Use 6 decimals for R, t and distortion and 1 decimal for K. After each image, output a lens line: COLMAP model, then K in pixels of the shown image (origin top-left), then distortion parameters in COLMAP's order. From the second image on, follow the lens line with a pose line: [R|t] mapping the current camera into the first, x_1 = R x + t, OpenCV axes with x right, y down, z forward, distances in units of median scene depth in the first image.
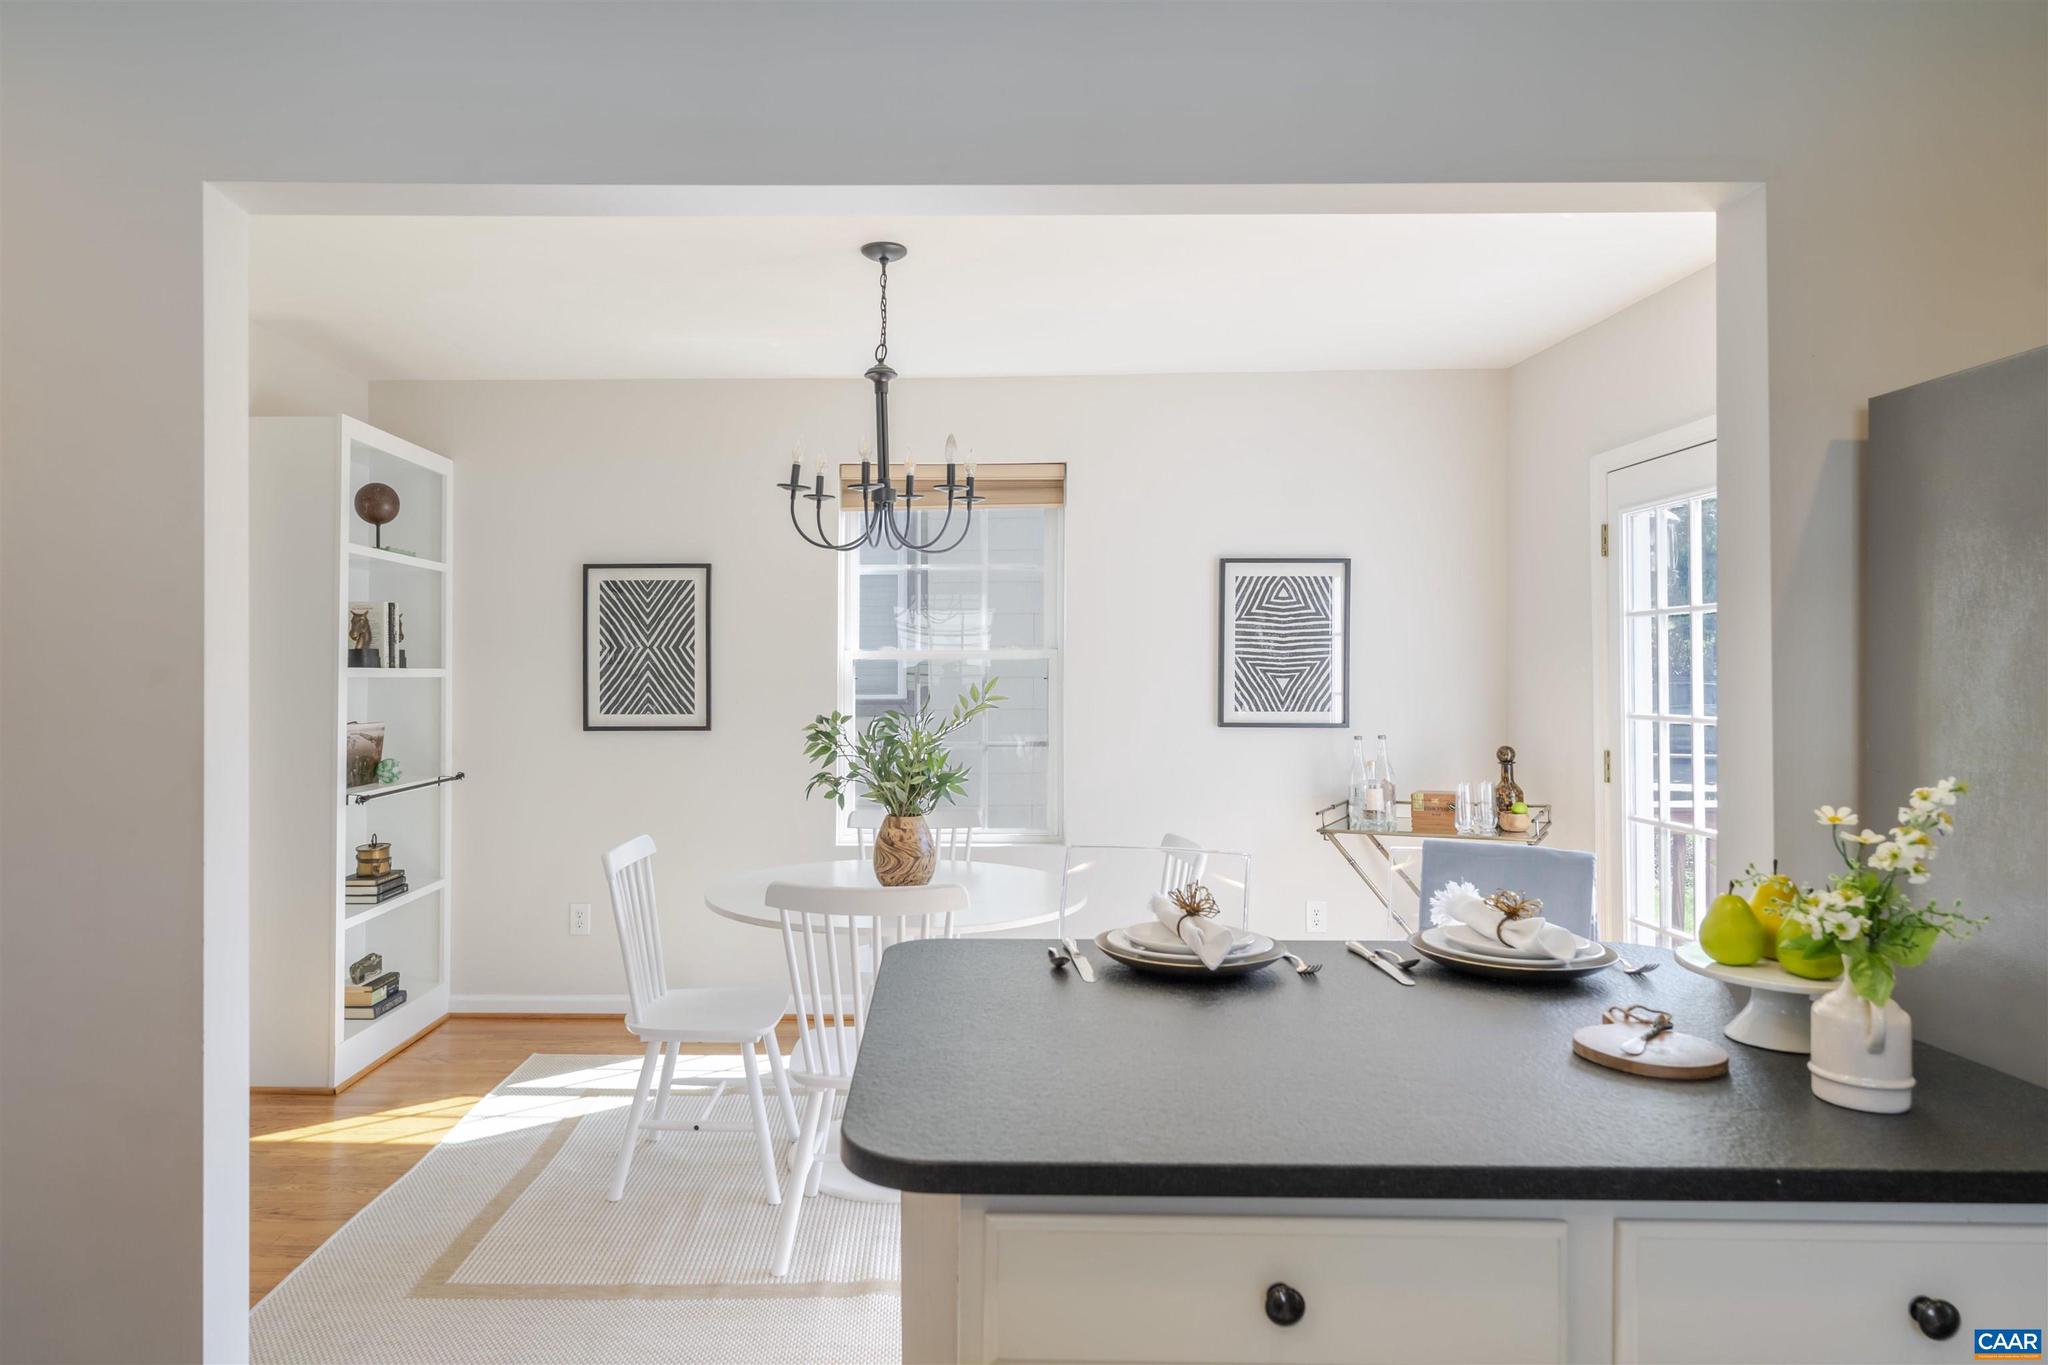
lens RADIAL K [[1215.8, 0, 926.4], [0, 1215.8, 651.6], [0, 0, 1]] dist [0.004258, 0.000290]
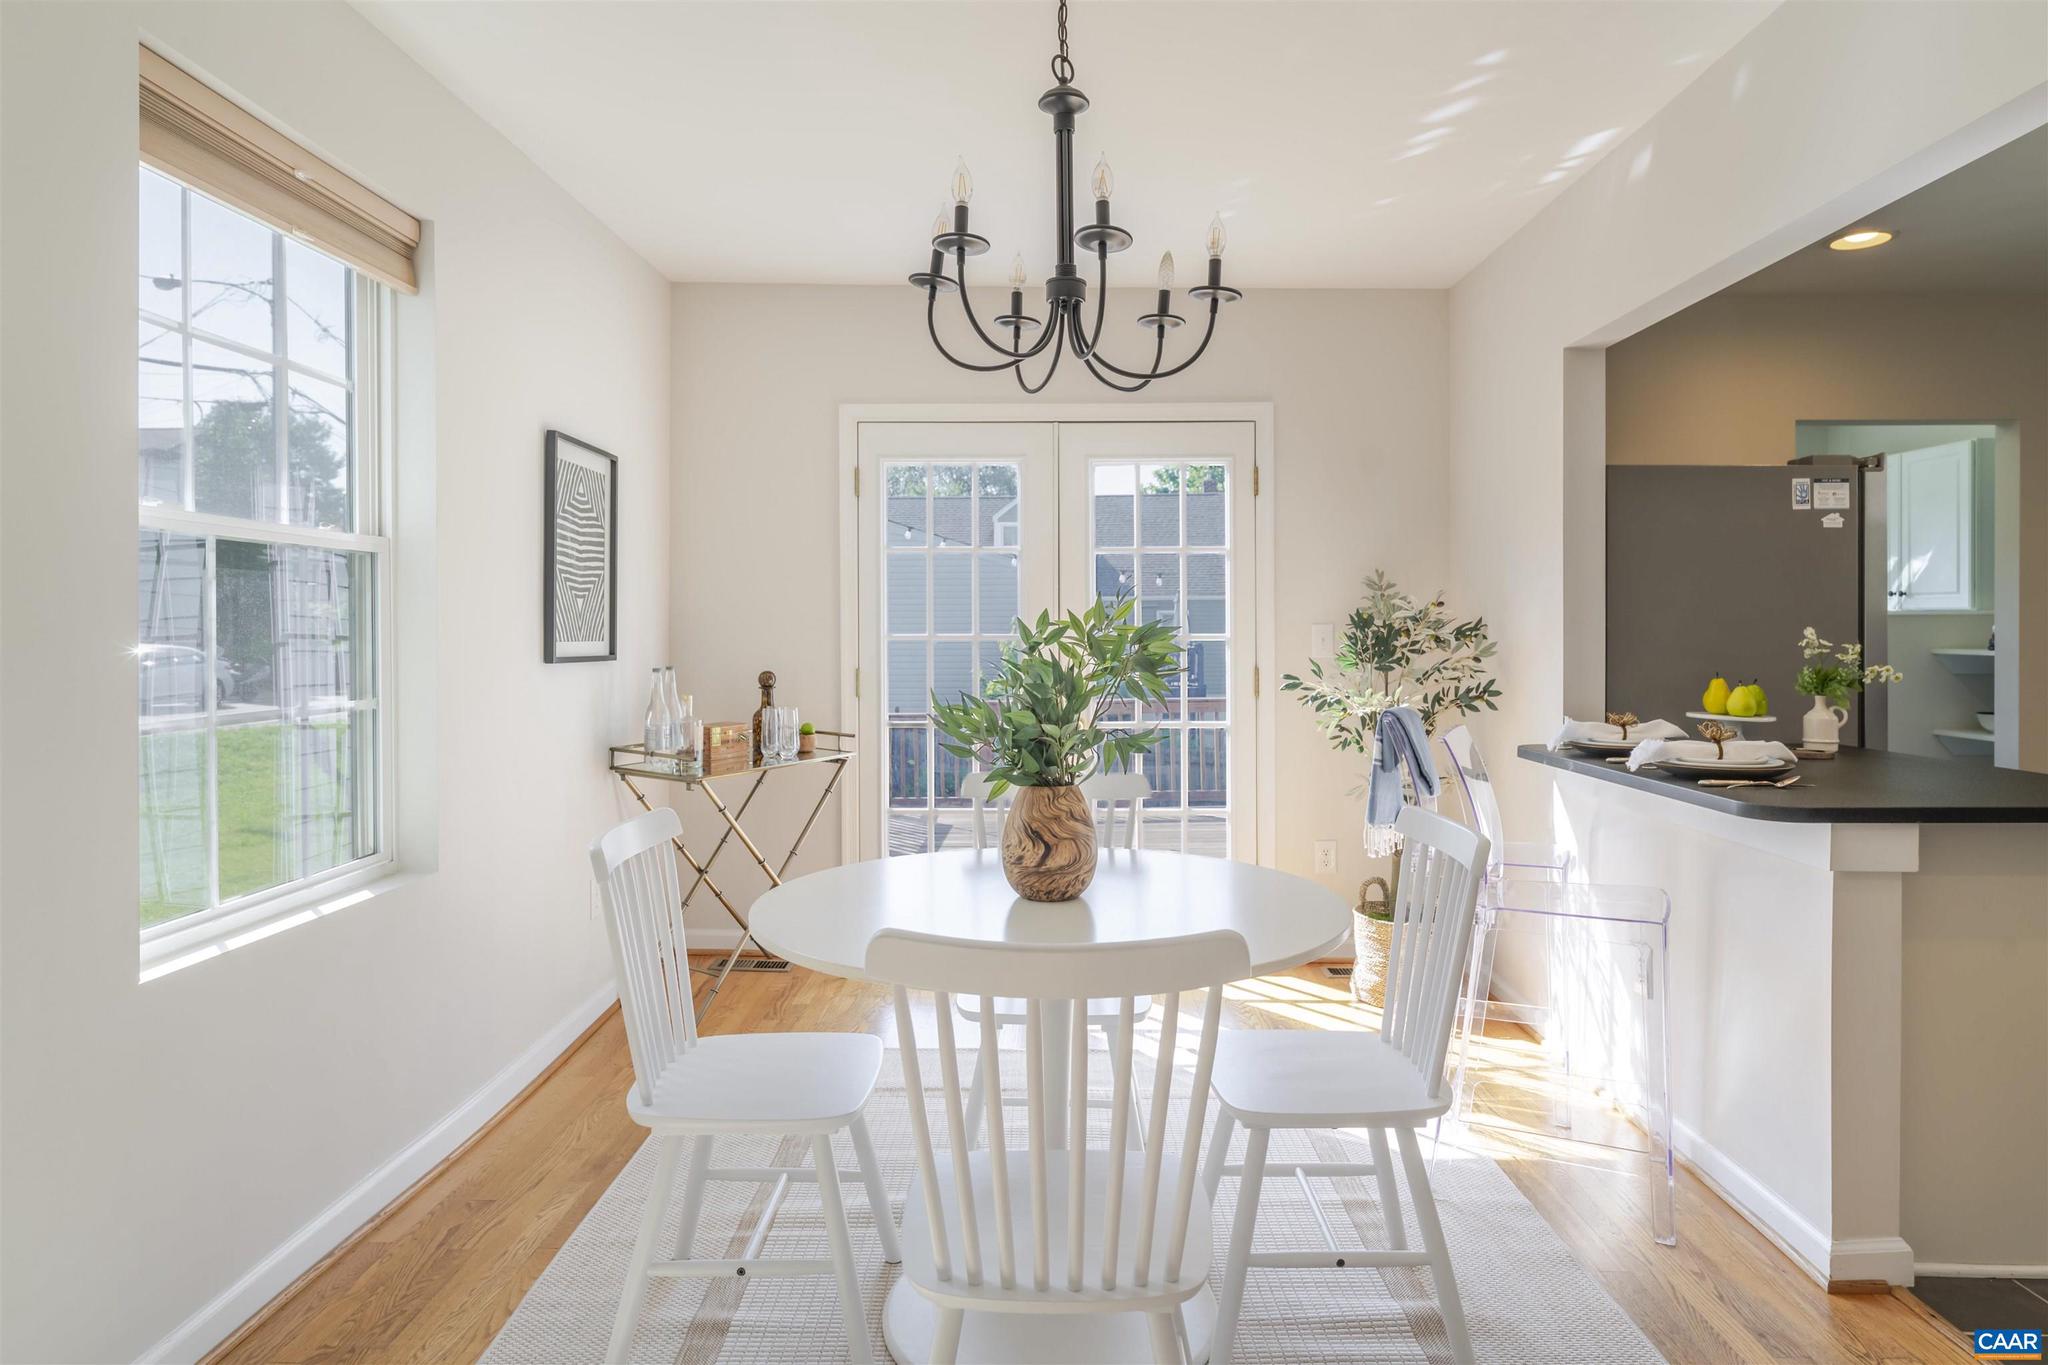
lens RADIAL K [[1210.3, 0, 1030.1], [0, 1210.3, 605.5], [0, 0, 1]] dist [0.047414, -0.065410]
pose [[0.005566, 0.021820, 0.999746, -0.501736], [-0.020876, 0.999547, -0.021699, 0.039383], [-0.999767, -0.020750, 0.006019, 0.747621]]
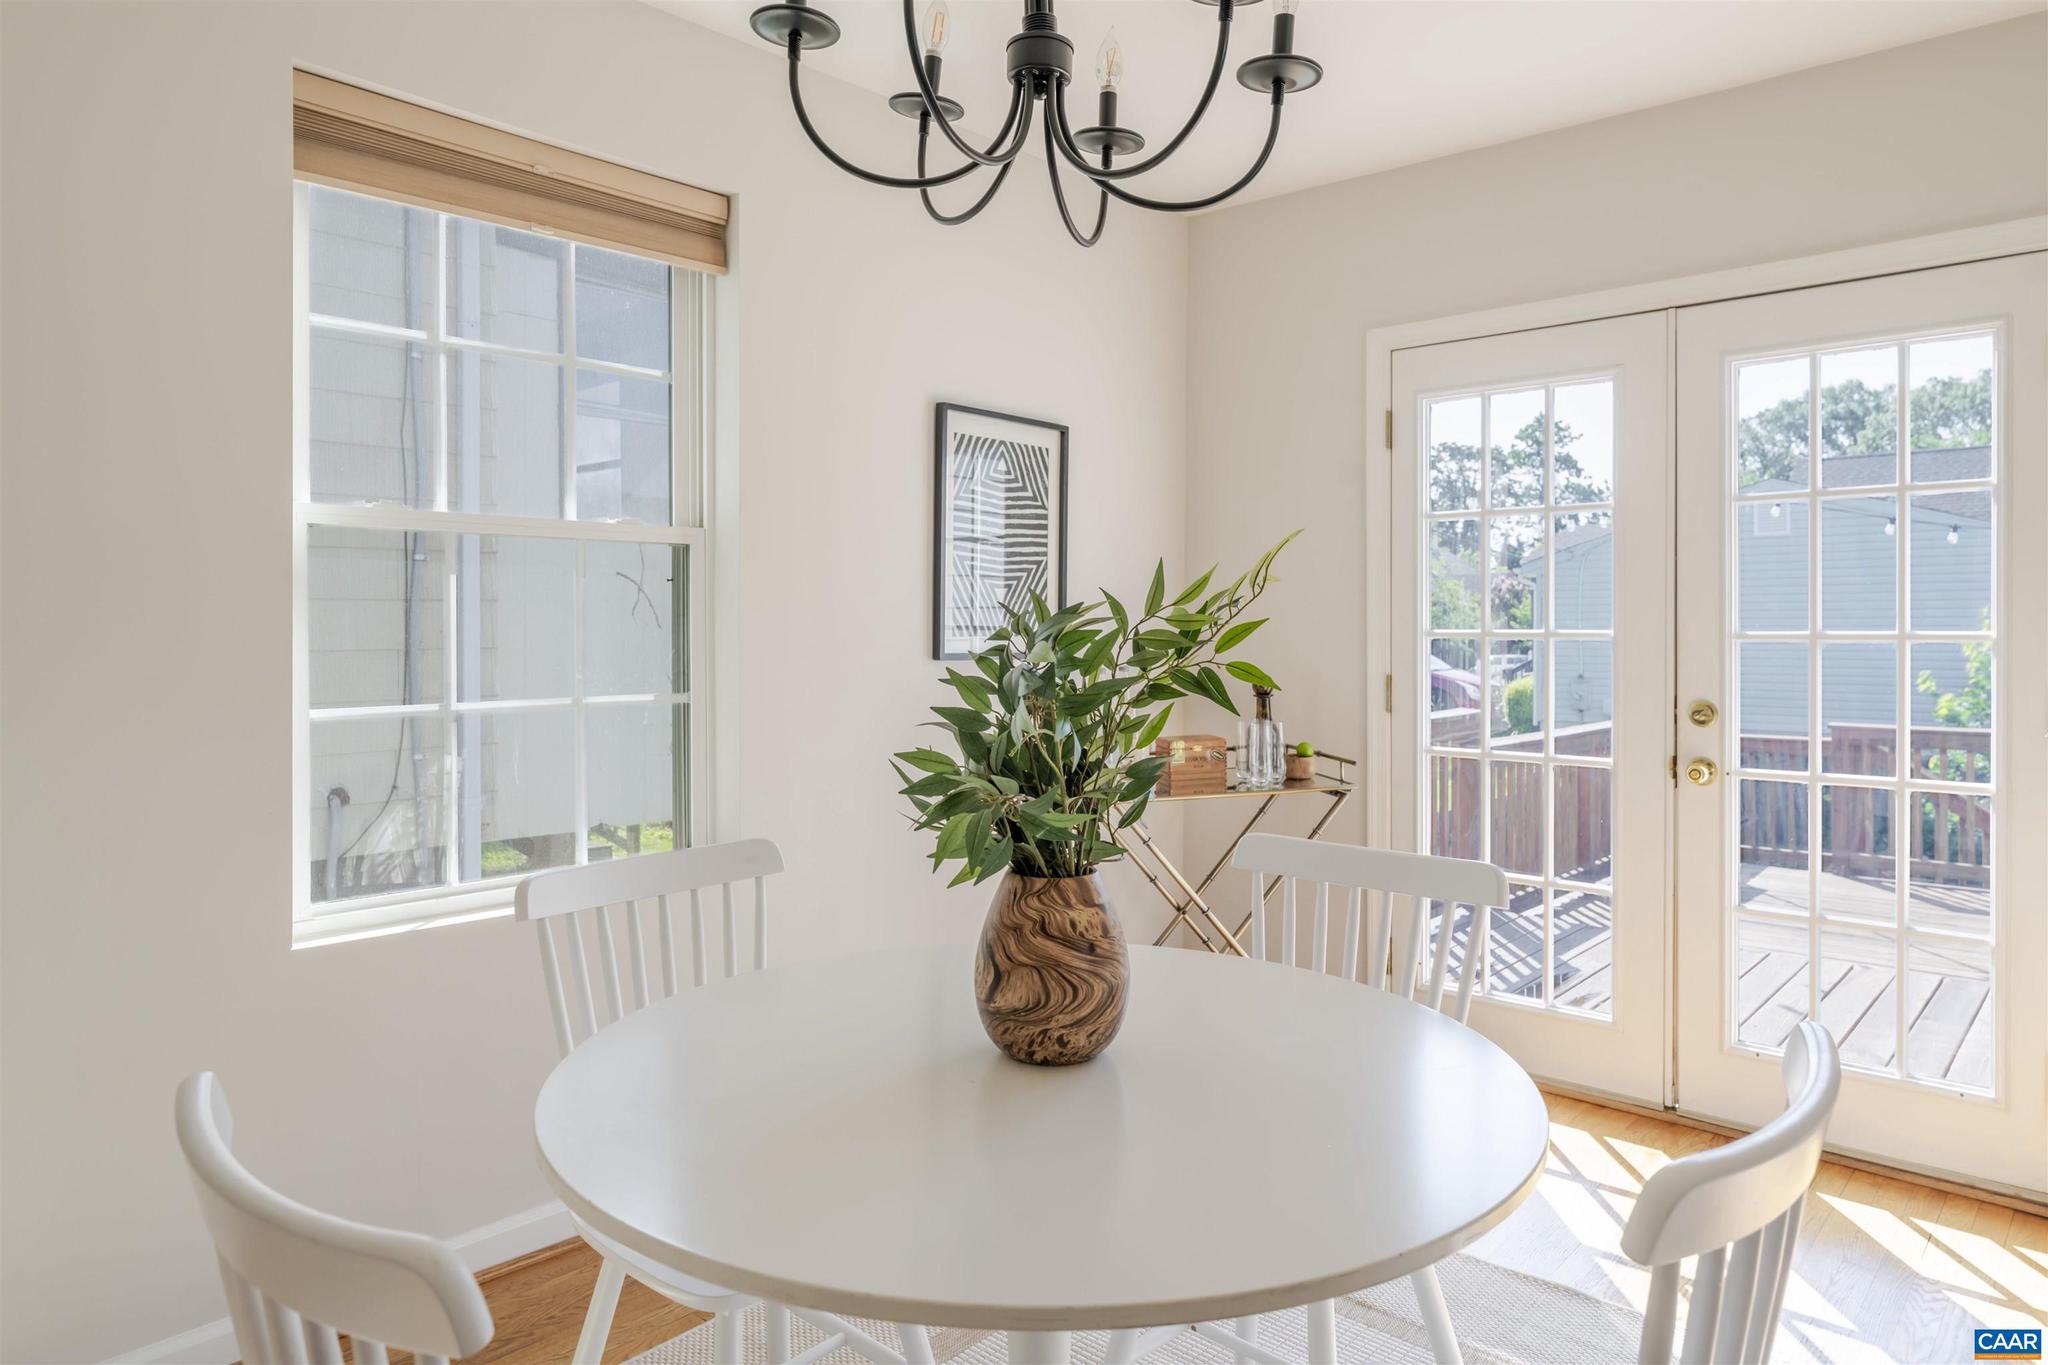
lens RADIAL K [[1270.5, 0, 1031.0], [0, 1270.5, 634.0], [0, 0, 1]] dist [0.004698, 0.001331]
pose [[0.660968, -0.002666, 0.750409, -0.250614], [-0.017674, 0.999661, 0.019119, 0.035584], [-0.750206, -0.025900, 0.660697, 0.536043]]
